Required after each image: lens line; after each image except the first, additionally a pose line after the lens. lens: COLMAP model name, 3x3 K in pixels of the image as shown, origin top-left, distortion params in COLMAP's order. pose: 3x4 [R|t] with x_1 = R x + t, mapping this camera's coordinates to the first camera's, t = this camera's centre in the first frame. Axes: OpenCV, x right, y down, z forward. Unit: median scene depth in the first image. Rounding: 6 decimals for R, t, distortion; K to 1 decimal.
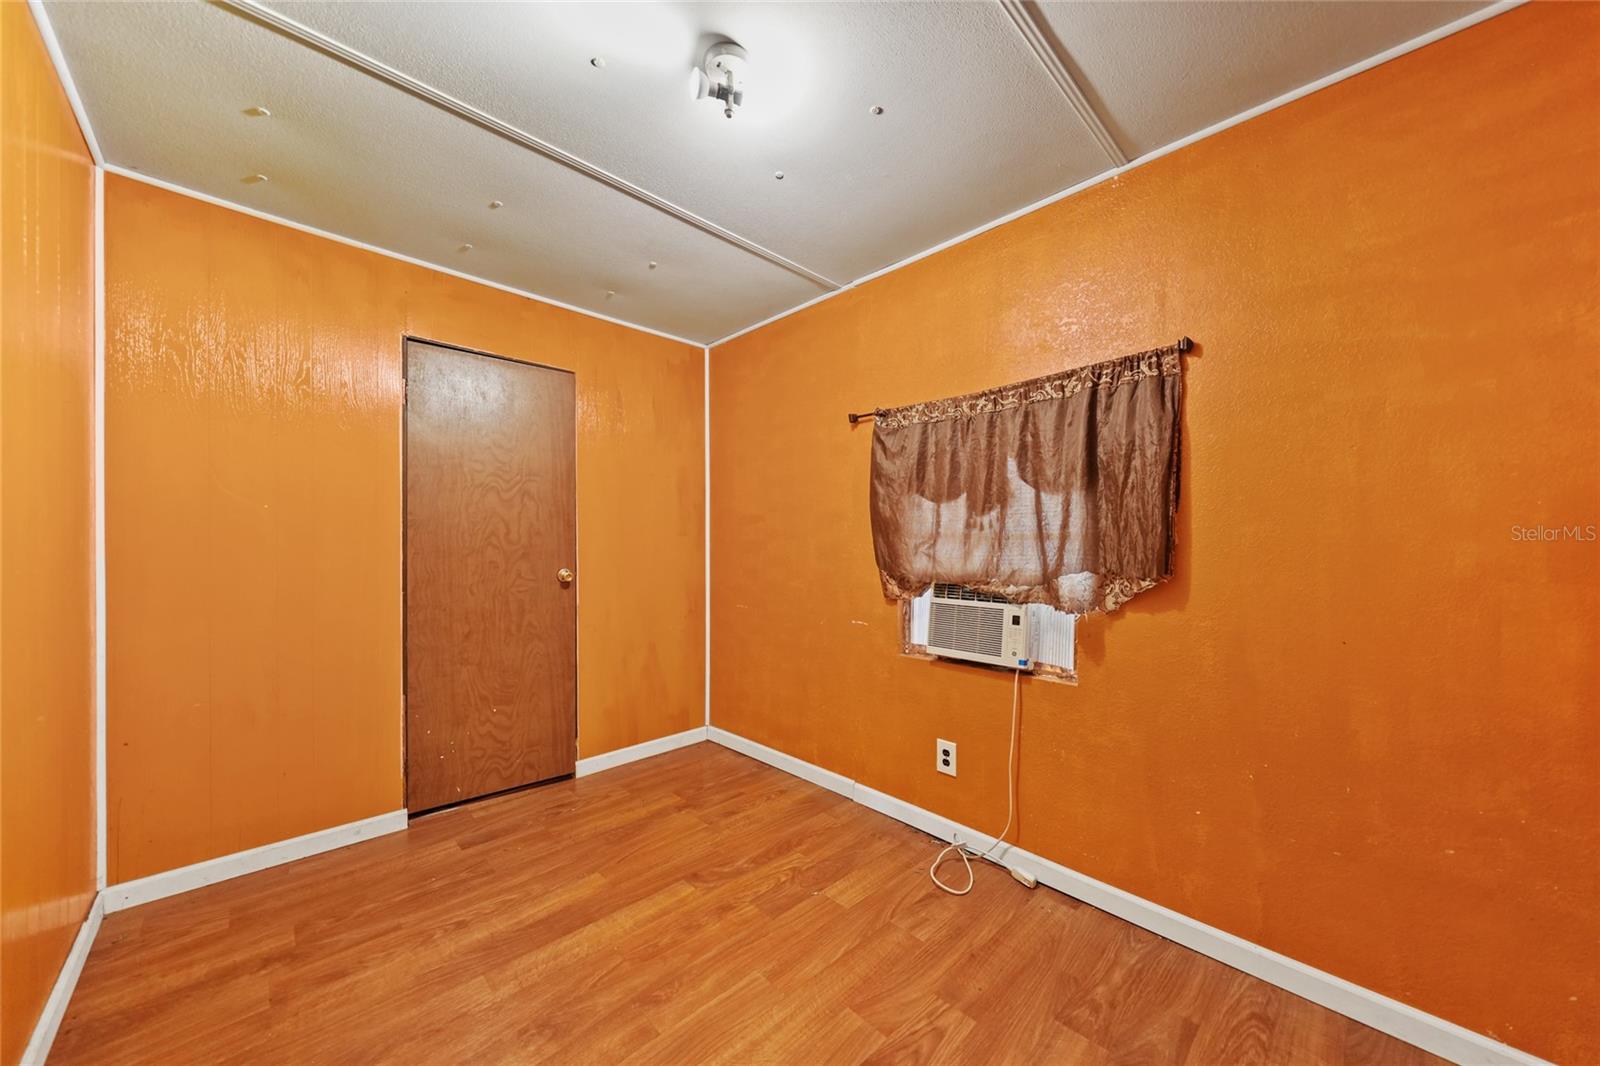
lens RADIAL K [[559.5, 0, 802.2], [0, 559.5, 534.5], [0, 0, 1]] dist [-0.002048, -0.000225]
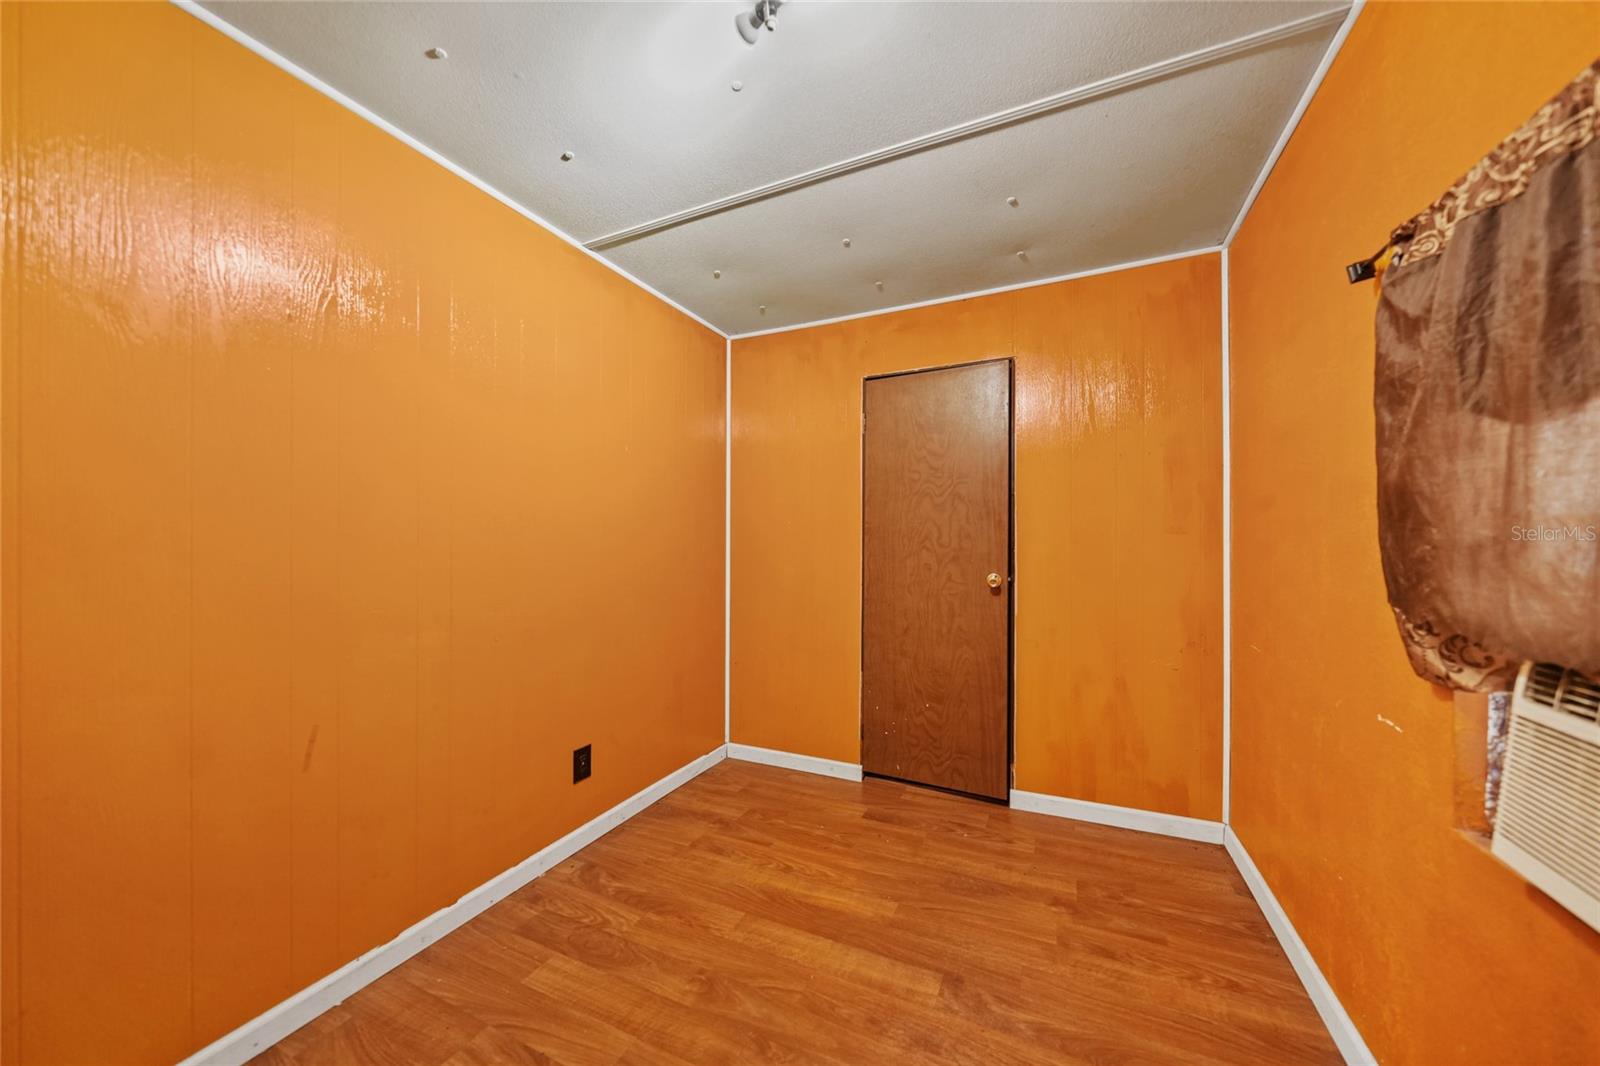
lens RADIAL K [[553.6, 0, 800.0], [0, 553.6, 533.0], [0, 0, 1]] dist [-0.001104, -0.000245]
pose [[0.361389, -0.026707, -0.932033, 0.359245], [0.023562, 0.999532, -0.019506, 0.005077], [0.932117, -0.014911, 0.361849, 0.425509]]
